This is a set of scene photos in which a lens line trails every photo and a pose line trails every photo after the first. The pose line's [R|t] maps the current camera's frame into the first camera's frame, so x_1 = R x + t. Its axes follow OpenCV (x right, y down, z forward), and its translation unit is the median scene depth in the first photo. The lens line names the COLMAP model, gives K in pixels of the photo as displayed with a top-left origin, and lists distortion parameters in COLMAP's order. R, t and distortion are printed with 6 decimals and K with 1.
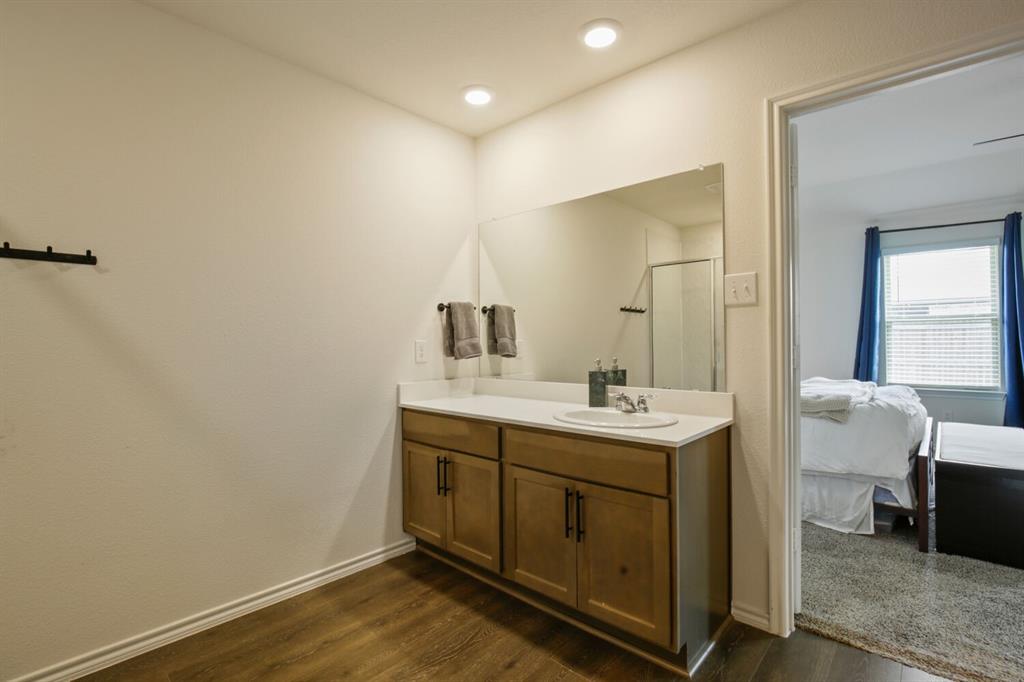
lens RADIAL K [[476.5, 0, 517.4], [0, 476.5, 335.0], [0, 0, 1]] dist [-0.004519, 0.000299]
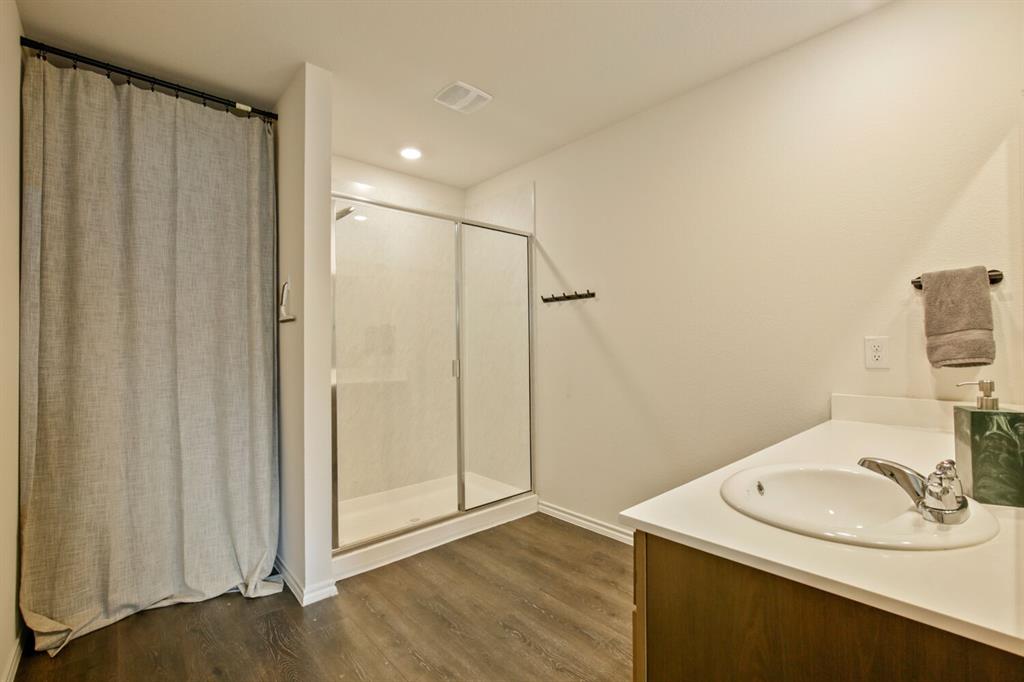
lens RADIAL K [[476.5, 0, 517.4], [0, 476.5, 335.0], [0, 0, 1]] dist [-0.004519, 0.000299]
pose [[-0.097391, -0.014744, -0.995137, 0.585307], [0.024619, 0.999549, -0.017219, 0.008660], [0.994942, -0.026177, -0.096984, 0.607517]]
